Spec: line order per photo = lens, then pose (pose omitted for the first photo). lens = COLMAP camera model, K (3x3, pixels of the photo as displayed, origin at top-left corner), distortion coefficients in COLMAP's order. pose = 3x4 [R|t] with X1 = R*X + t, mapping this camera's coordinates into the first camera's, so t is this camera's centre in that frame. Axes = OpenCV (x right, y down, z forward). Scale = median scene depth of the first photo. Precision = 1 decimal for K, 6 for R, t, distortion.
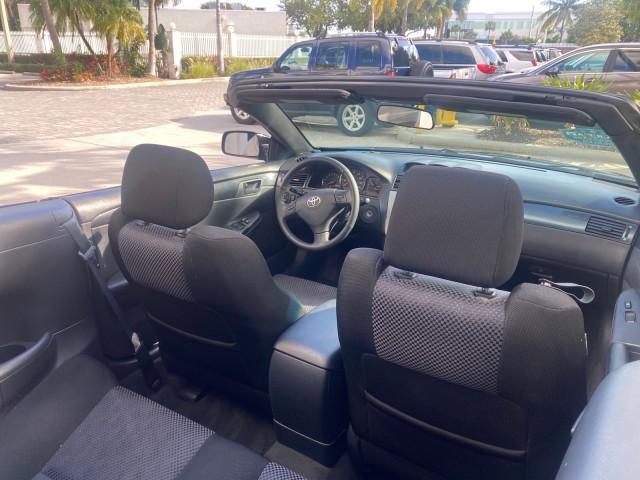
lens RADIAL K [[490.5, 0, 320.1], [0, 490.5, 238.2], [0, 0, 1]] dist [0.026396, -0.029722]
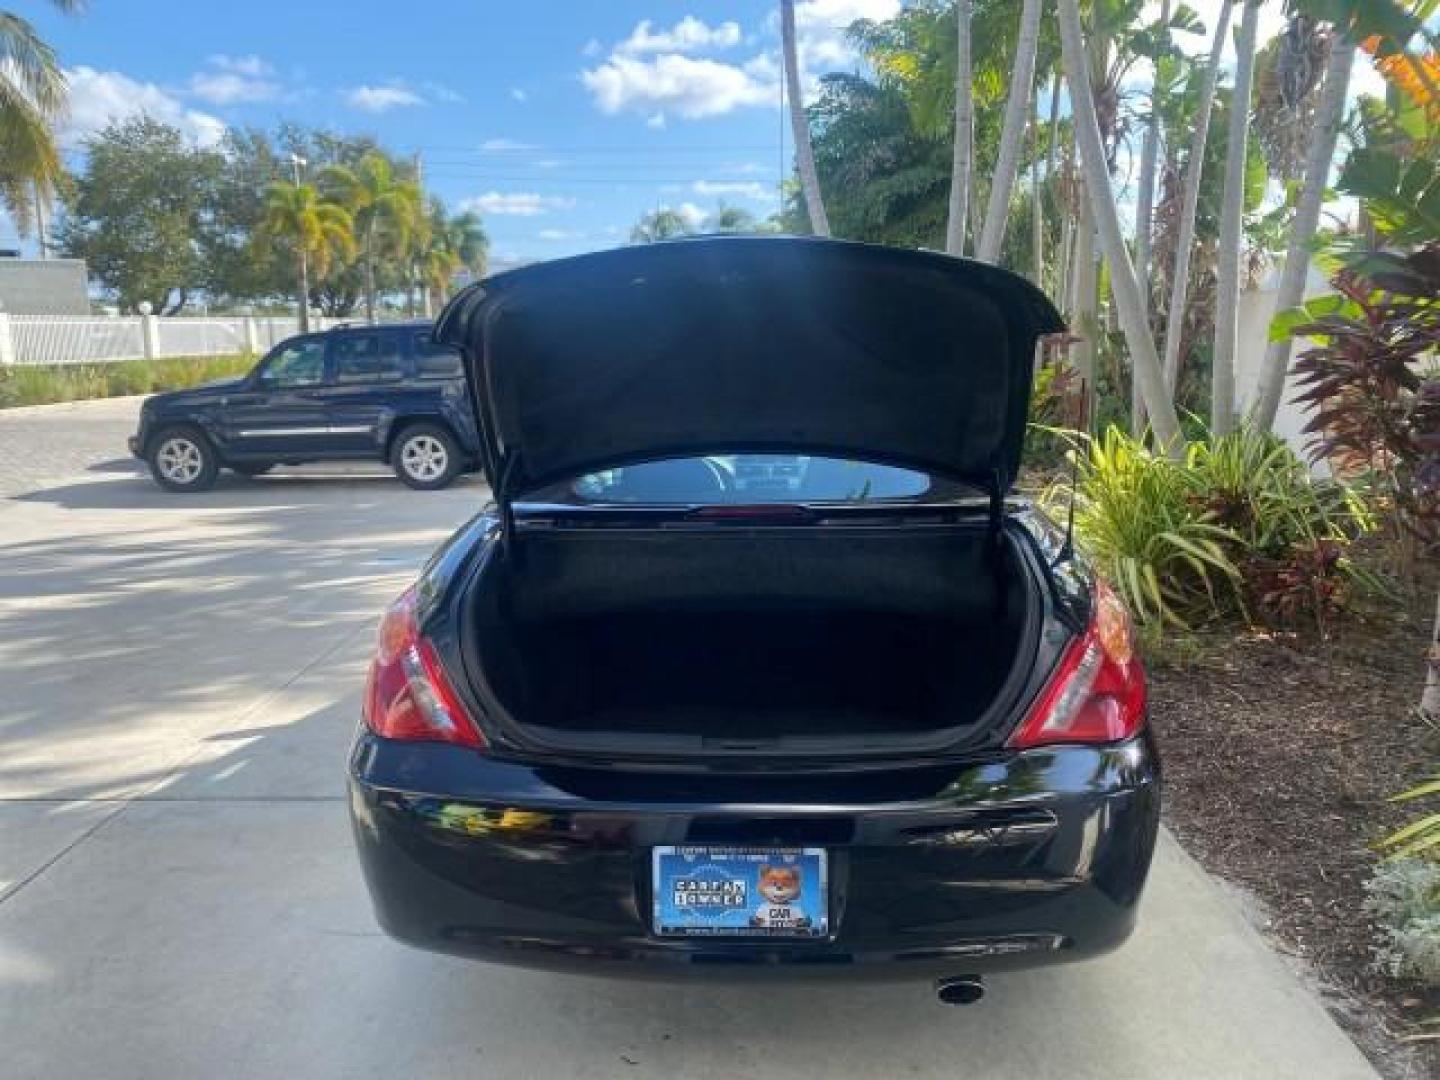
lens RADIAL K [[1103.7, 0, 715.5], [0, 1103.7, 528.7], [0, 0, 1]] dist [0.026396, -0.029722]
pose [[0.882895, -0.106233, 0.457395, -0.108153], [0.190155, 0.971517, -0.141409, 0.037680], [-0.429345, 0.211826, 0.877948, -0.120322]]
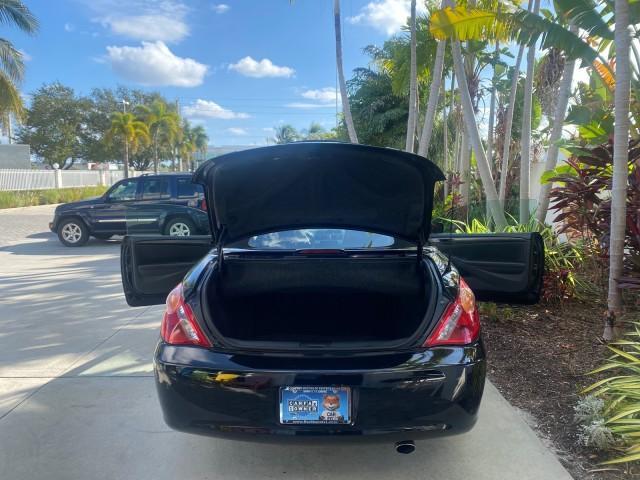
lens RADIAL K [[490.5, 0, 317.5], [0, 490.5, 235.8], [0, 0, 1]] dist [0.026396, -0.029722]
pose [[0.873740, -0.075167, 0.480551, -0.113341], [0.189902, 0.962292, -0.194759, 0.041078], [-0.447790, 0.261426, 0.855067, -0.130404]]
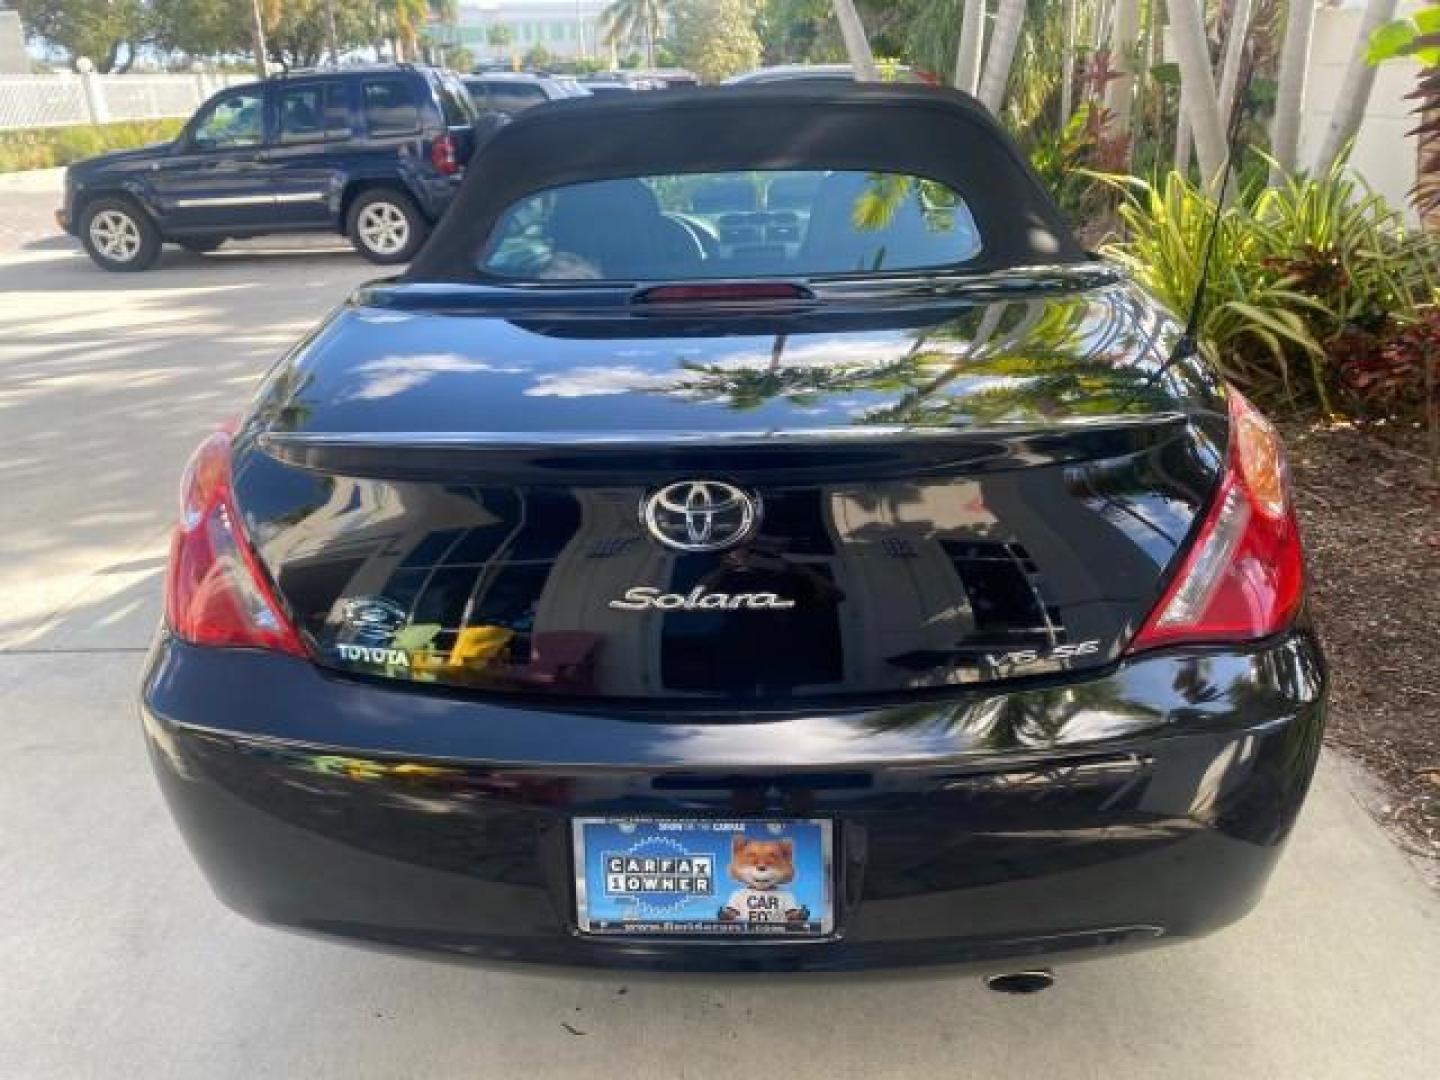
lens RADIAL K [[1103.7, 0, 713.1], [0, 1103.7, 532.9], [0, 0, 1]] dist [0.026396, -0.029722]
pose [[0.881834, -0.212534, 0.420948, -0.086508], [0.206513, 0.976575, 0.060446, 0.031401], [-0.423935, 0.033628, 0.905068, -0.087105]]
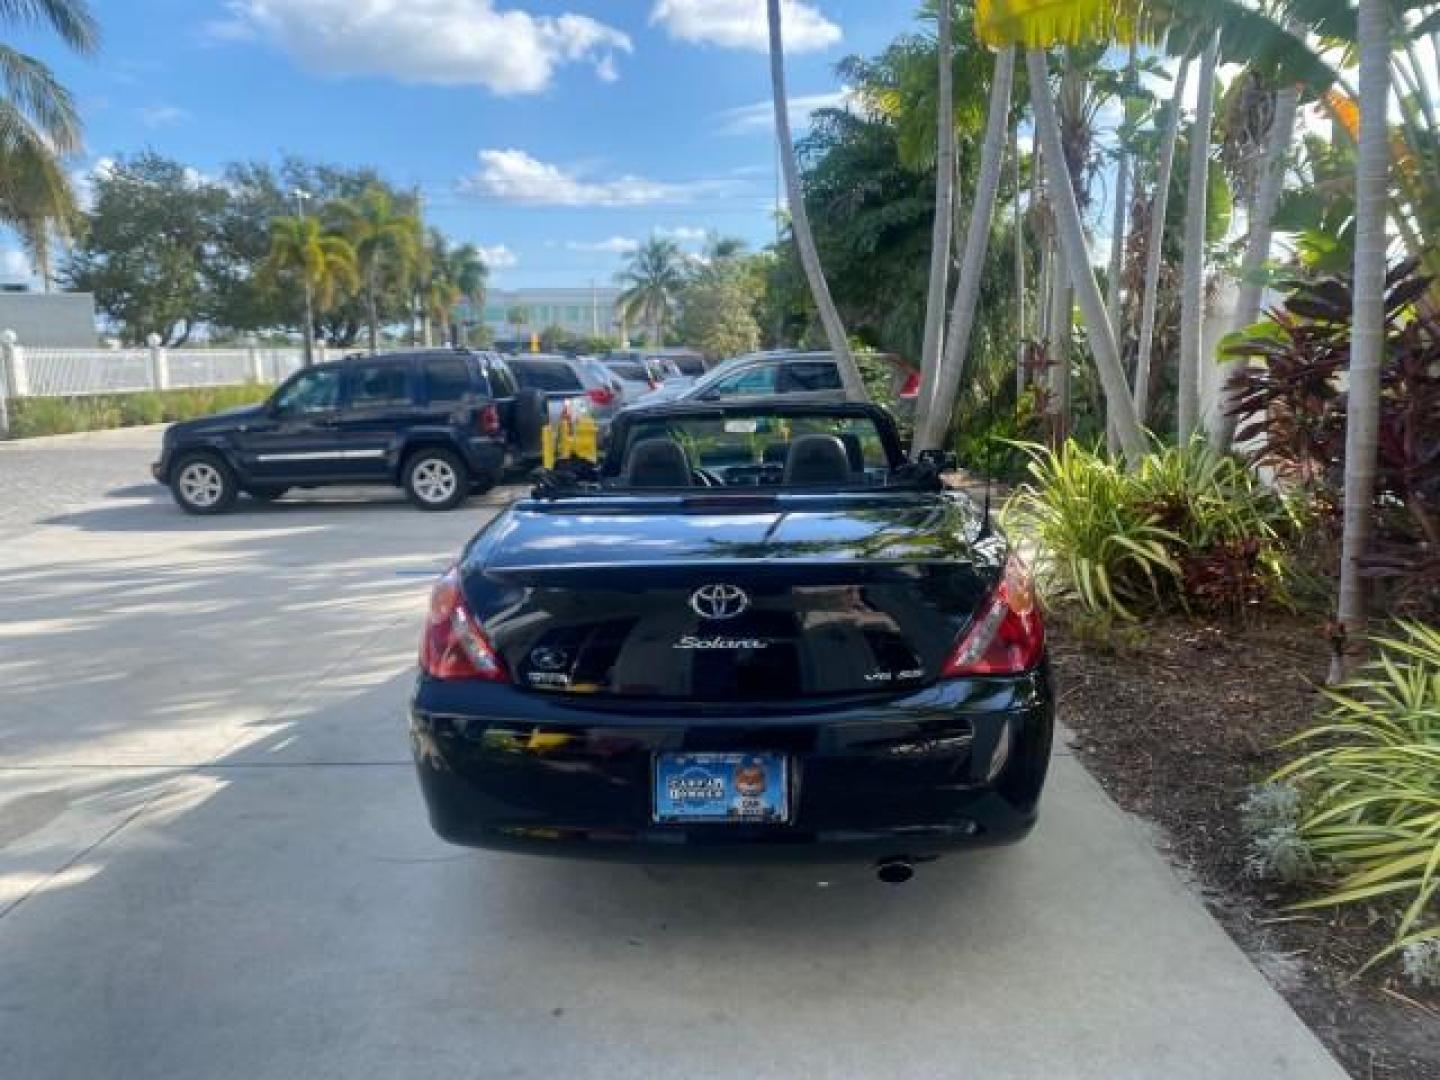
lens RADIAL K [[1103.7, 0, 715.8], [0, 1103.7, 546.6], [0, 0, 1]] dist [0.026396, -0.029722]
pose [[0.881951, -0.108867, 0.458596, -0.120720], [0.197524, 0.968771, -0.149891, 0.048253], [-0.427956, 0.222780, 0.875913, -0.146153]]
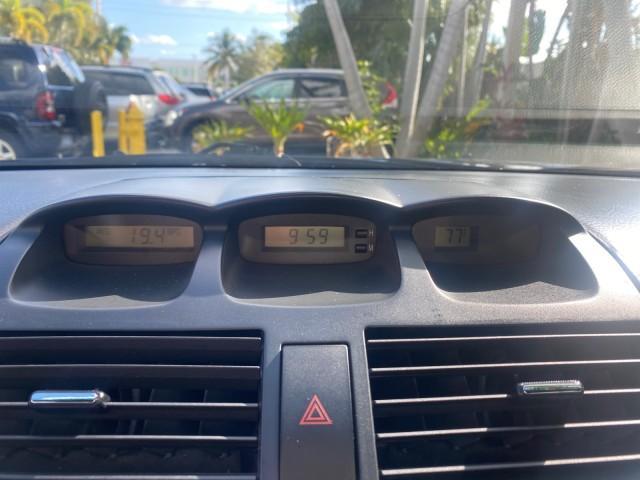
lens RADIAL K [[490.5, 0, 320.5], [0, 490.5, 243.8], [0, 0, 1]] dist [0.026396, -0.029722]
pose [[0.818283, -0.150786, 0.554686, 0.017829], [0.191664, 0.981330, -0.015980, -0.013078], [-0.541921, 0.119390, 0.831906, 0.090102]]
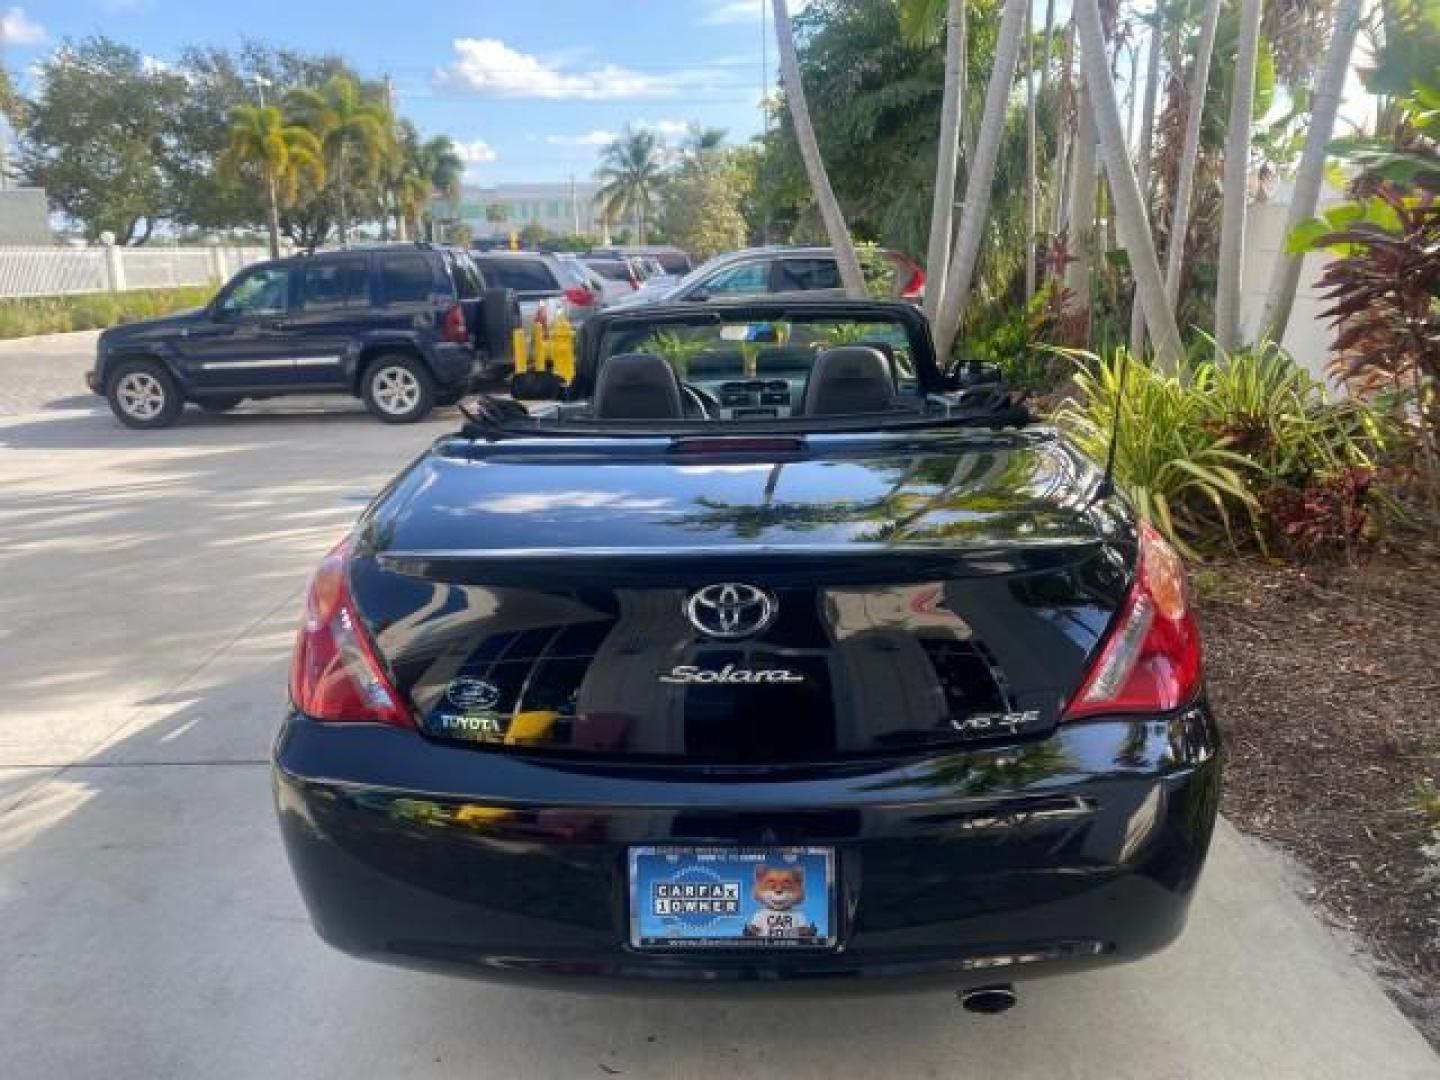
lens RADIAL K [[1103.7, 0, 715.8], [0, 1103.7, 528.7], [0, 0, 1]] dist [0.026396, -0.029722]
pose [[0.875332, -0.146043, 0.460940, -0.099580], [0.203765, 0.975928, -0.077742, 0.034597], [-0.438491, 0.161974, 0.884019, -0.104663]]
